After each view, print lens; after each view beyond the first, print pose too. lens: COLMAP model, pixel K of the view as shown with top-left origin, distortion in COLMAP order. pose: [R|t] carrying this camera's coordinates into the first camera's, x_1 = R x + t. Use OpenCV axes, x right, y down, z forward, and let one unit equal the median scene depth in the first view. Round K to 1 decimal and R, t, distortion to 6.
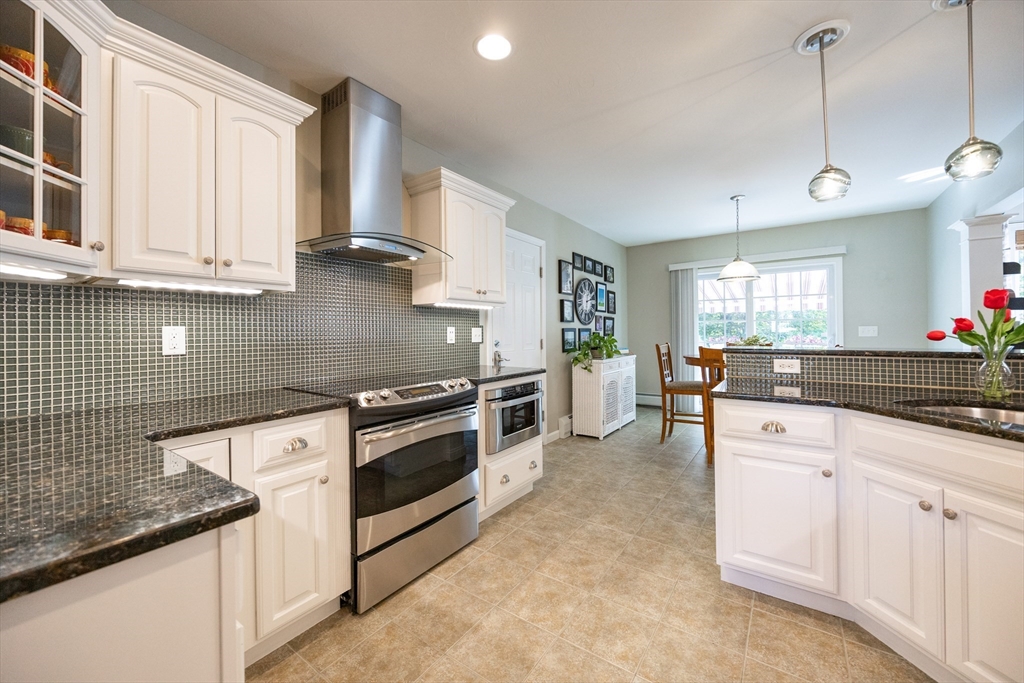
lens RADIAL K [[398.2, 0, 516.6], [0, 398.2, 329.6], [0, 0, 1]] dist [-0.001228, -0.000091]
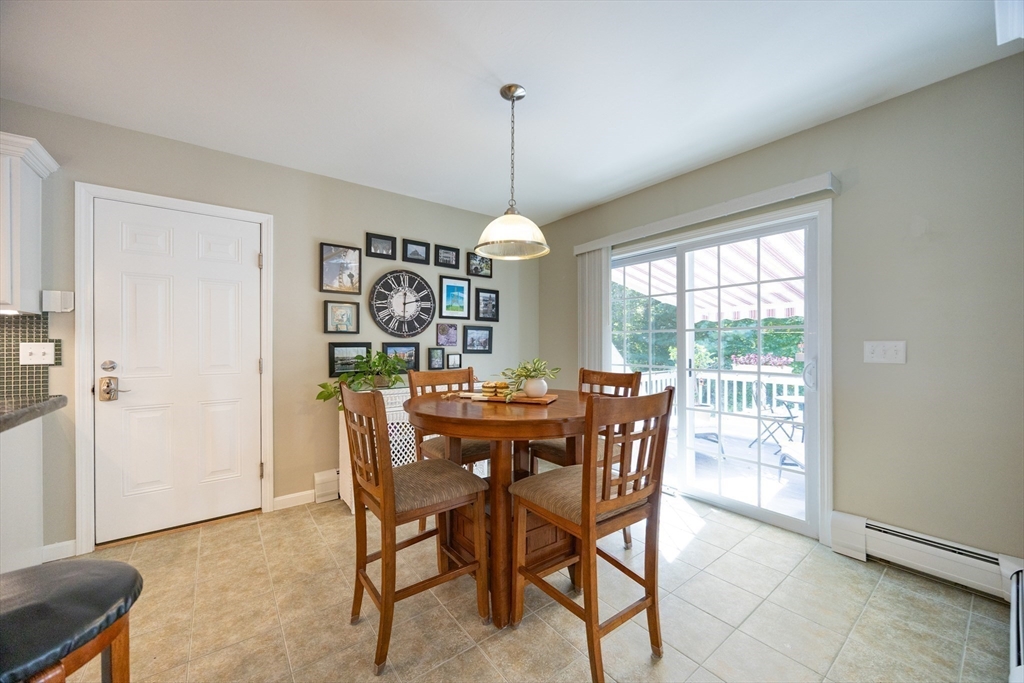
lens RADIAL K [[390.8, 0, 518.0], [0, 390.8, 342.2], [0, 0, 1]] dist [-0.001628, -0.000183]
pose [[0.953912, 0.003083, -0.300069, 0.614669], [-0.002121, 0.999992, 0.003532, -0.006496], [0.300078, -0.002732, 0.953911, 0.438344]]
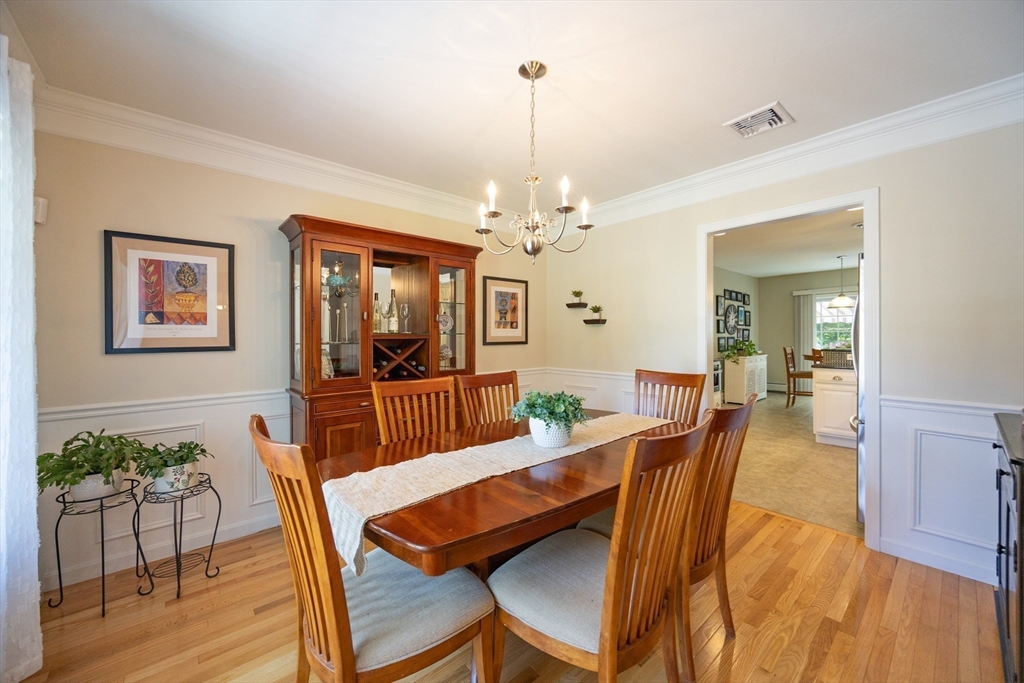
lens RADIAL K [[397.3, 0, 513.7], [0, 397.3, 336.0], [0, 0, 1]] dist [-0.000347, -0.000003]
pose [[0.970161, 0.005333, -0.242403, -0.294836], [-0.002947, 0.999944, 0.010205, -0.020979], [0.242444, -0.009187, 0.970122, -0.760335]]
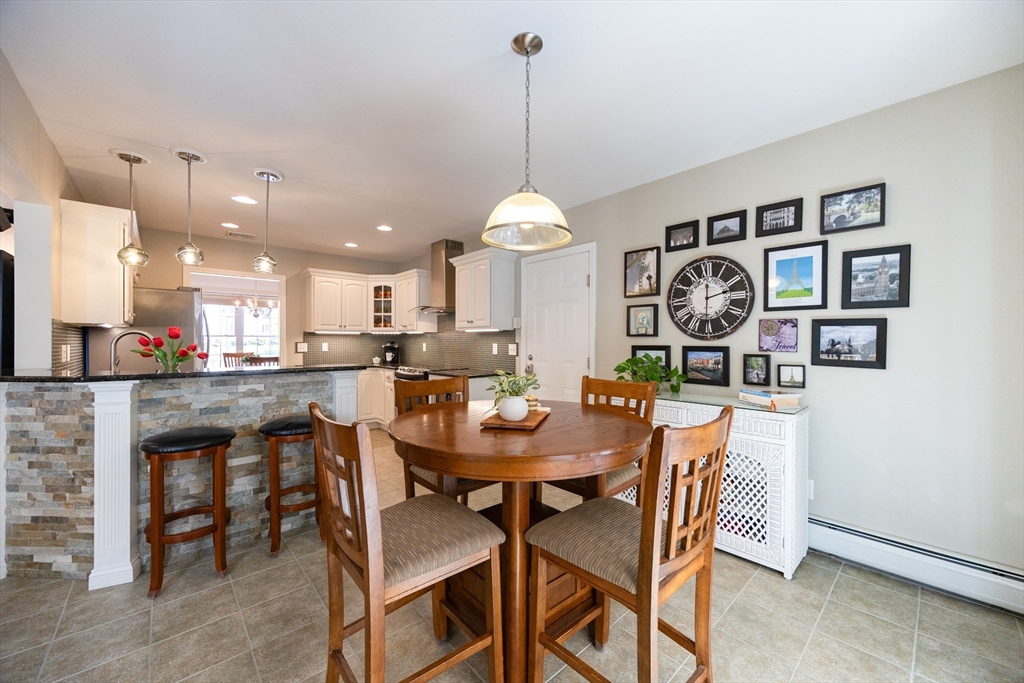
lens RADIAL K [[390.8, 0, 518.0], [0, 390.8, 342.2], [0, 0, 1]] dist [-0.001628, -0.000183]
pose [[-0.220111, 0.011324, -0.975409, 0.833548], [0.006766, 0.999926, 0.010082, -0.016833], [0.975451, -0.004381, -0.220172, 0.926632]]
